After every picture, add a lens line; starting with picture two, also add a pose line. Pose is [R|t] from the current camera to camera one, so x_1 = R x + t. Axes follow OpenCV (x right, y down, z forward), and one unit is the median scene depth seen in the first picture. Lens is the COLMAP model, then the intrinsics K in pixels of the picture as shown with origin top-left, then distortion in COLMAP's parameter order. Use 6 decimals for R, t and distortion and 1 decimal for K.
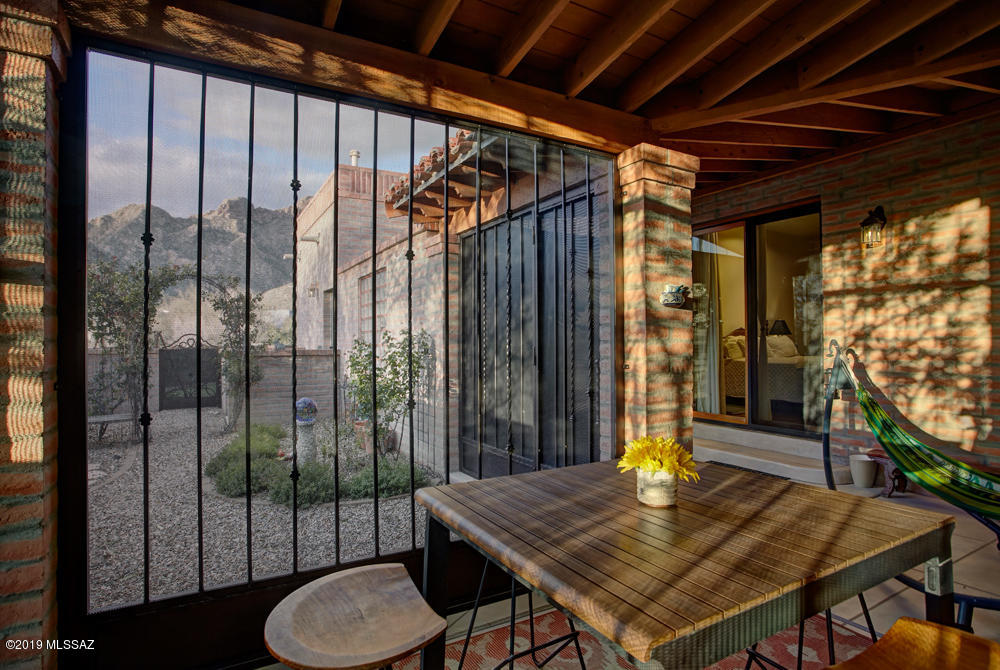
lens RADIAL K [[528.4, 0, 500.0], [0, 528.4, 335.0], [0, 0, 1]] dist [0.021533, 0.000168]
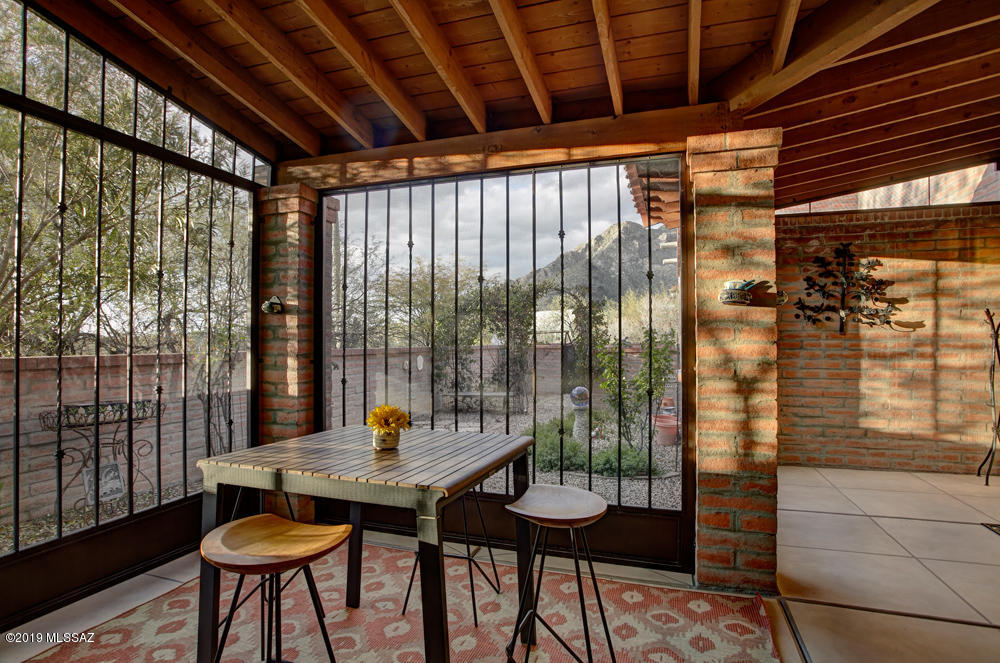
lens RADIAL K [[539.9, 0, 500.0], [0, 539.9, 331.5], [0, 0, 1]] dist [-0.000232, -0.000051]
pose [[0.662021, -0.004648, -0.749471, 0.754365], [0.003967, 0.999988, -0.002698, -0.009485], [0.749474, -0.001187, 0.662032, 0.092747]]
